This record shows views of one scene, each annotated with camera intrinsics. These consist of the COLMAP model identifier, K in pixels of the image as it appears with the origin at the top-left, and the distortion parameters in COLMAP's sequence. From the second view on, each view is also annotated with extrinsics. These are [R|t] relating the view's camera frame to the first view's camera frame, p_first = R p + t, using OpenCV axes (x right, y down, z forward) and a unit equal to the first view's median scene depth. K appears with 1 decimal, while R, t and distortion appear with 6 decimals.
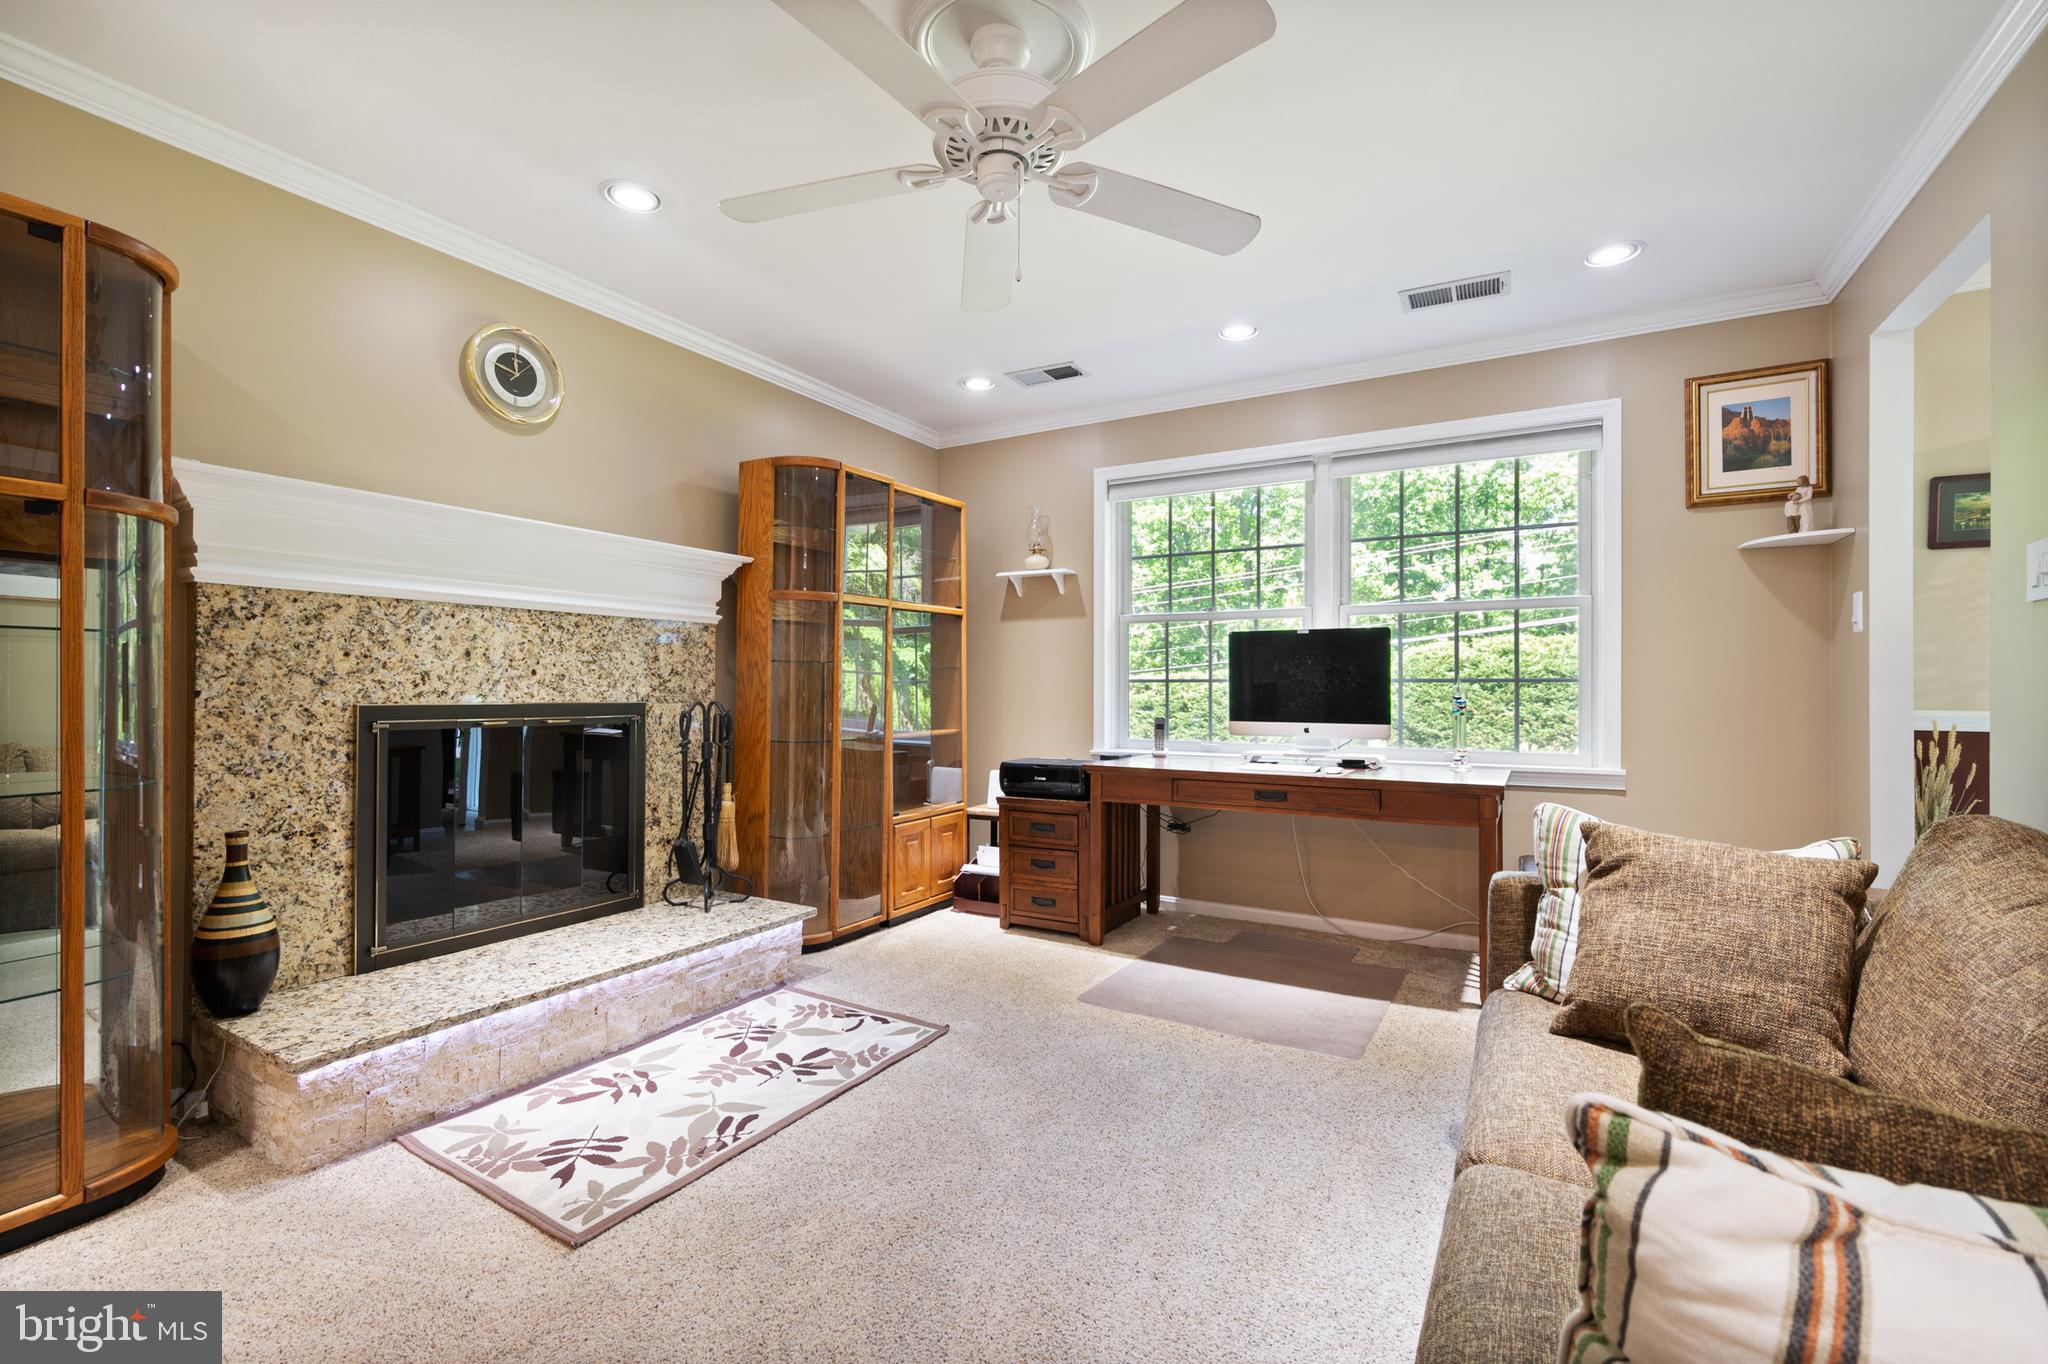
lens RADIAL K [[887.1, 0, 1024.0], [0, 887.1, 682.0], [0, 0, 1]] dist [-0.001172, -0.000185]
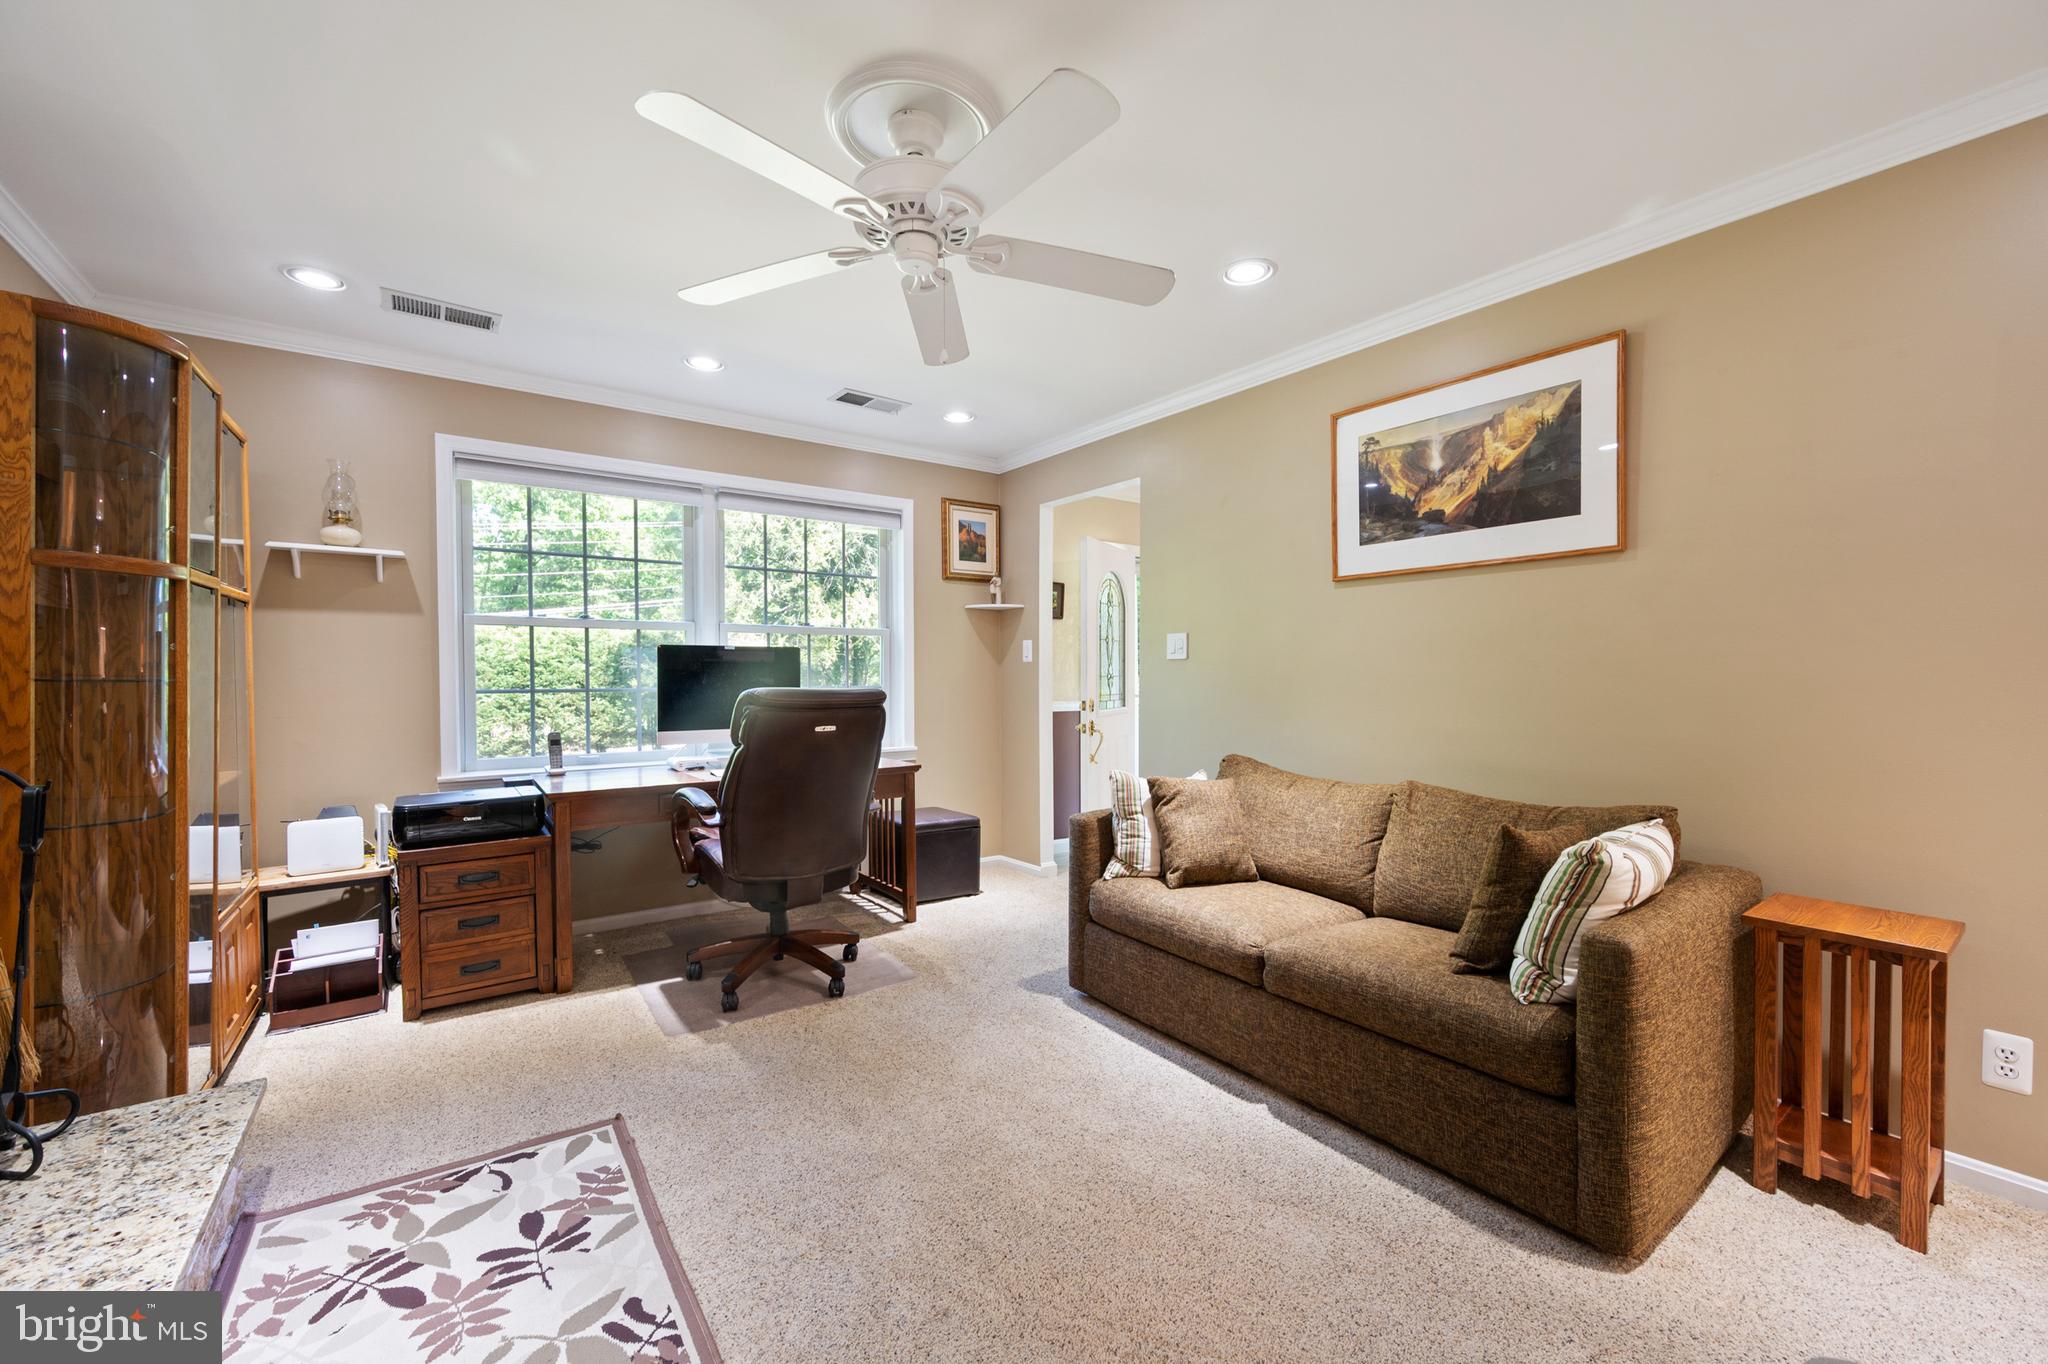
lens RADIAL K [[808.9, 0, 1024.0], [0, 808.9, 682.0], [0, 0, 1]] dist [-0.000436, 0.000024]
pose [[0.406307, -0.012393, 0.913653, -0.547203], [-0.005547, 0.999856, 0.016030, -0.037301], [-0.913720, -0.011581, 0.406179, 0.287858]]
